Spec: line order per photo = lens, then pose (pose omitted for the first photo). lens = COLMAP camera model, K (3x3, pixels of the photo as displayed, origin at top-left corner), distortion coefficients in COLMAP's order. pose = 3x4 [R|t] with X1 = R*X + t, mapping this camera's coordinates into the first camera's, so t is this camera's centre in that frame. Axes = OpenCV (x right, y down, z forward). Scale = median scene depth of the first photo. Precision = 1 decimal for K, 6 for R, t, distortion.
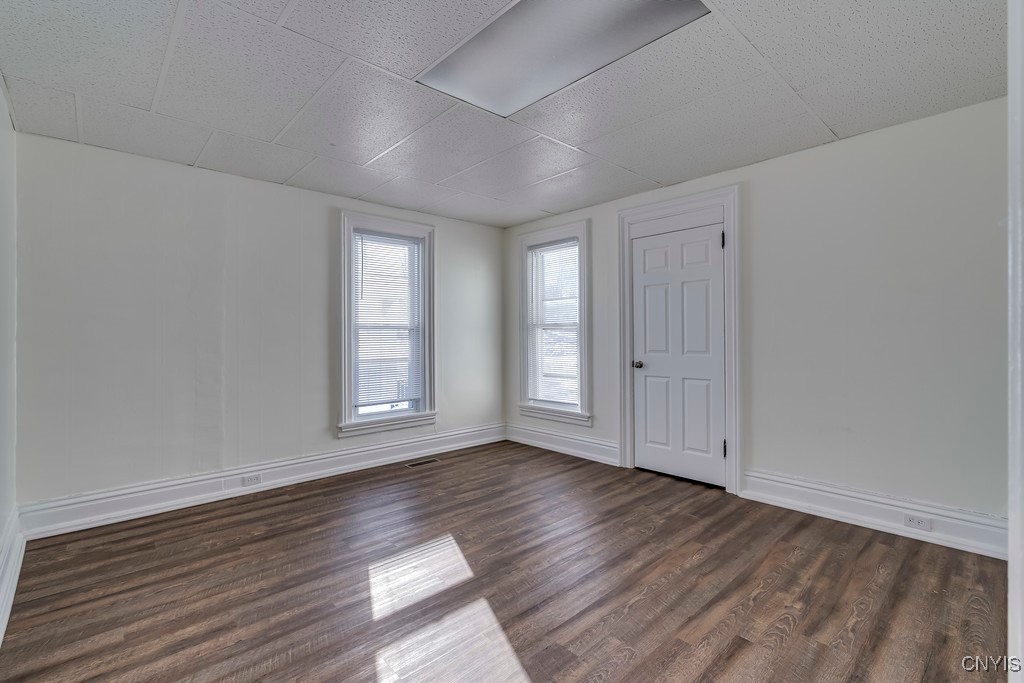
lens RADIAL K [[466.0, 0, 510.8], [0, 466.0, 336.8], [0, 0, 1]] dist [-0.012597, 0.003072]
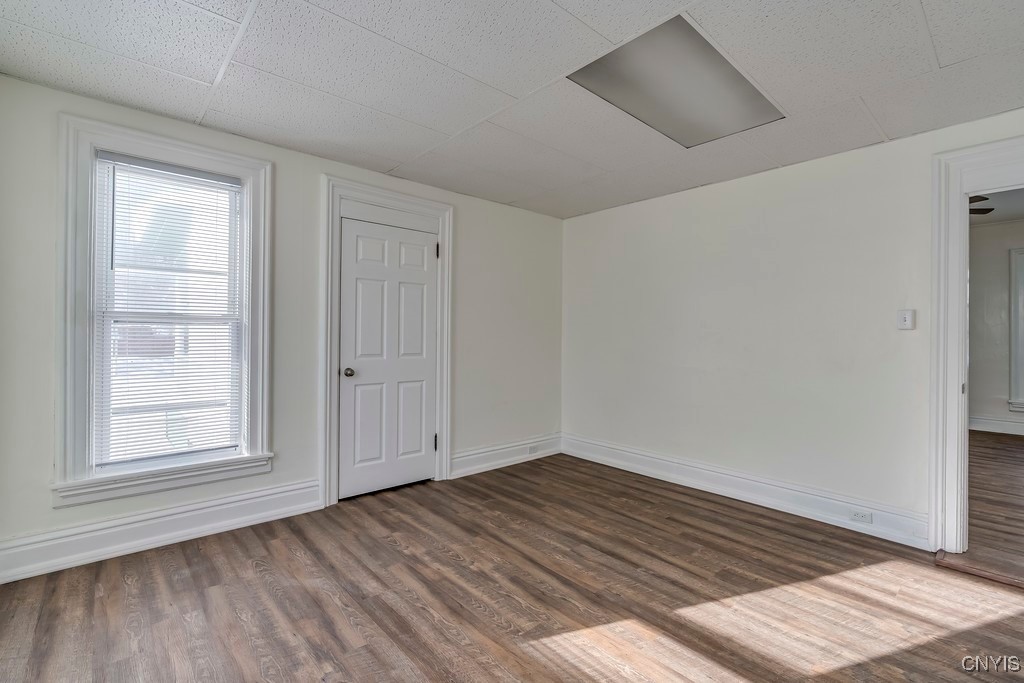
lens RADIAL K [[466.0, 0, 513.5], [0, 466.0, 335.7], [0, 0, 1]] dist [-0.012597, 0.003072]
pose [[-0.001203, 0.008287, 0.999965, -0.733622], [-0.007366, 0.999938, -0.008296, -0.000468], [-0.999972, -0.007376, -0.001142, 0.950843]]
